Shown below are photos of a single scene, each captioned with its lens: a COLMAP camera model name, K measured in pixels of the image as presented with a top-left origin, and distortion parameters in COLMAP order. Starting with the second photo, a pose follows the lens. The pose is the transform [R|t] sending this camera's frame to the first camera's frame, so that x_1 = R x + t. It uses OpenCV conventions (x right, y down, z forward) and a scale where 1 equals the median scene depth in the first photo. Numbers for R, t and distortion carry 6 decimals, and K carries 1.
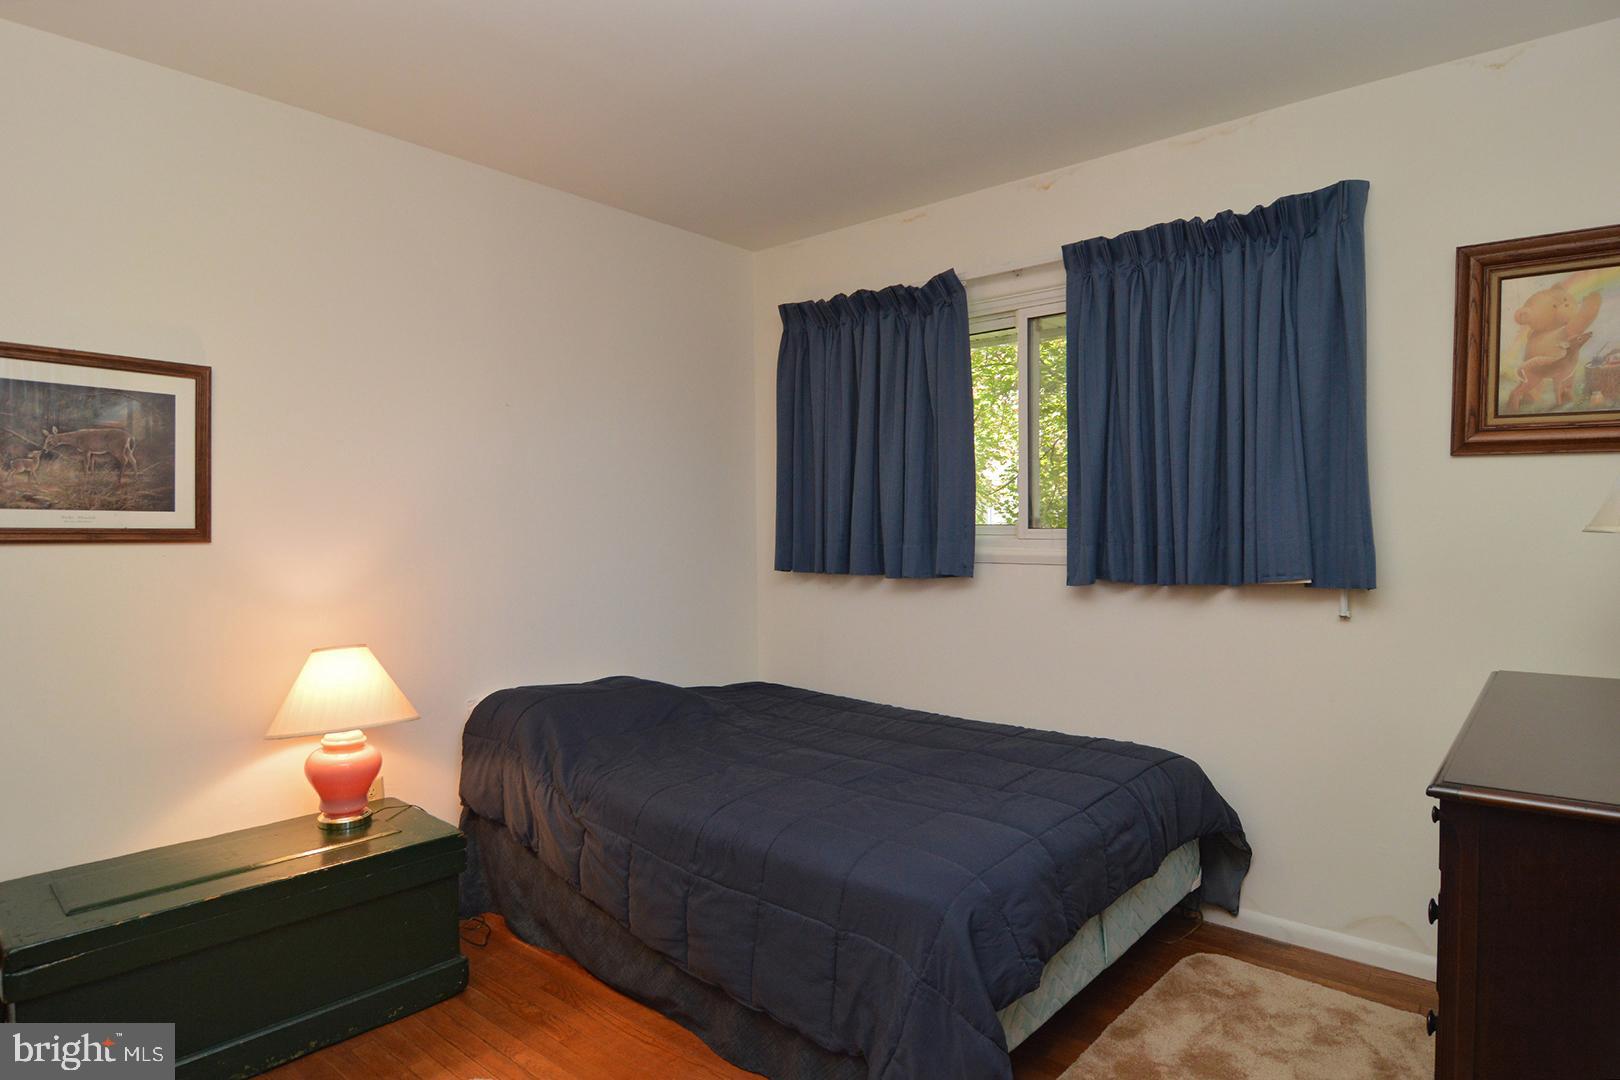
lens RADIAL K [[897.7, 0, 808.9], [0, 897.7, 543.3], [0, 0, 1]] dist [-0.018713, -0.002208]
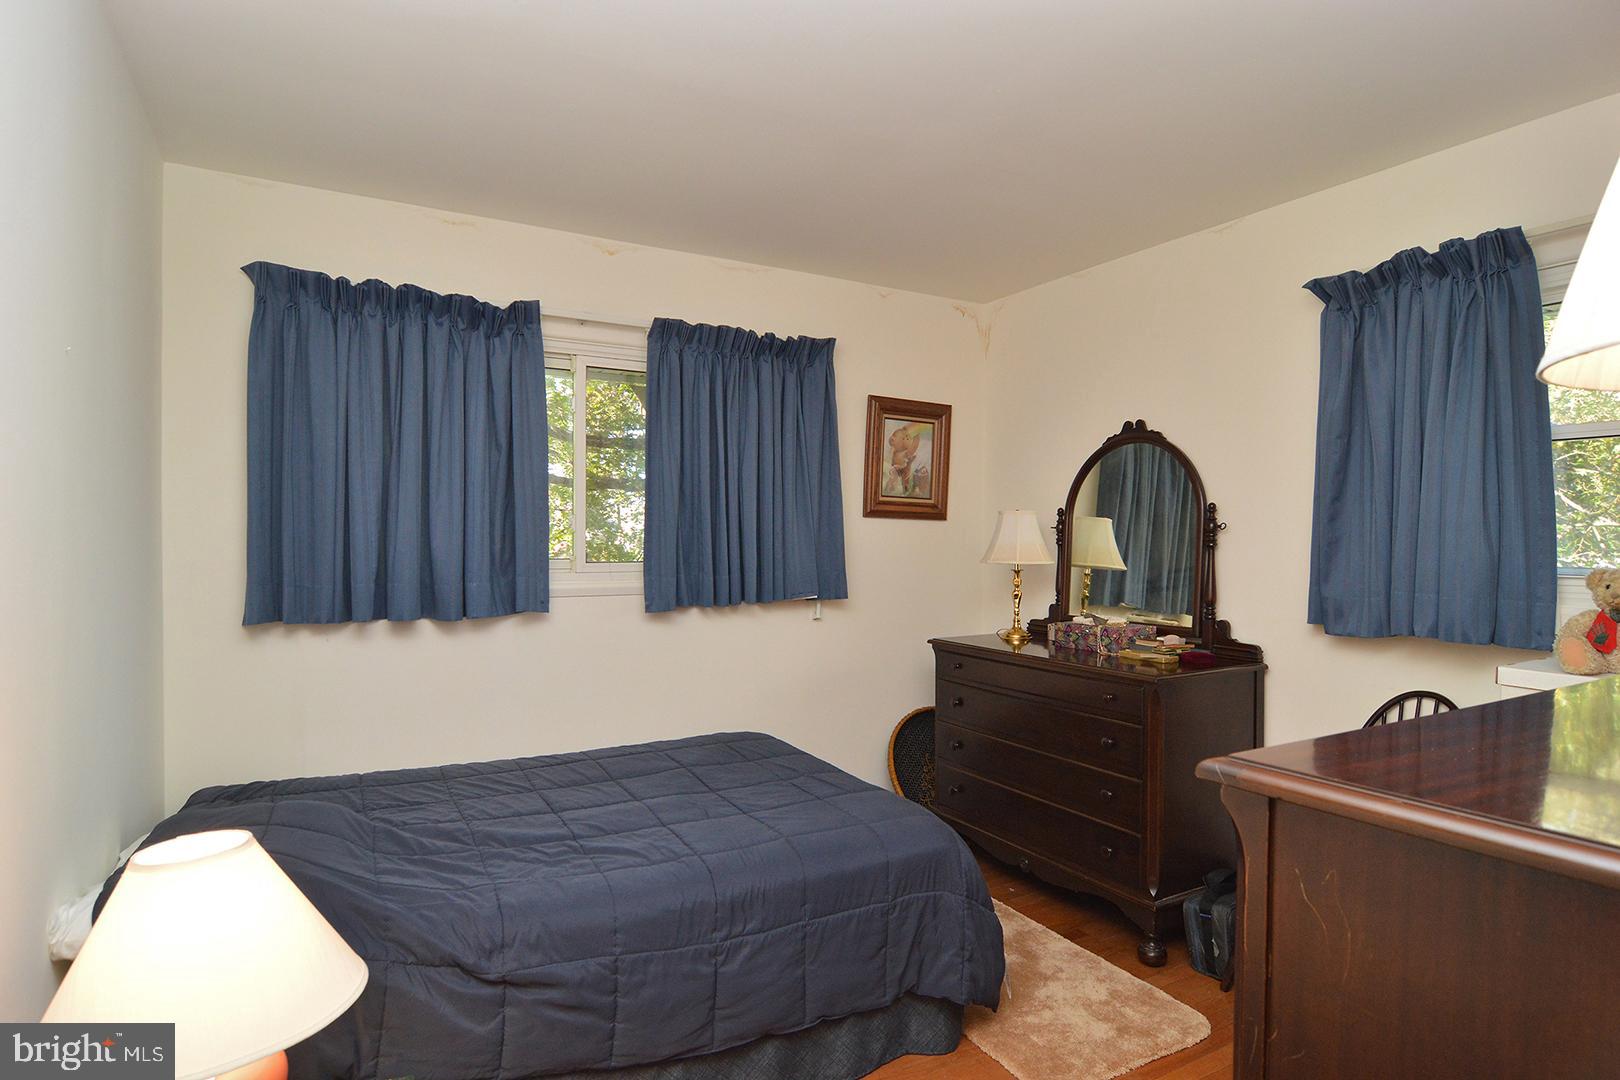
lens RADIAL K [[897.7, 0, 808.9], [0, 897.7, 543.3], [0, 0, 1]] dist [-0.018713, -0.002208]
pose [[0.315779, -0.008503, 0.948795, -0.770024], [0.007736, 0.999950, 0.006387, -0.049108], [-0.948801, 0.005322, 0.315828, 0.461638]]
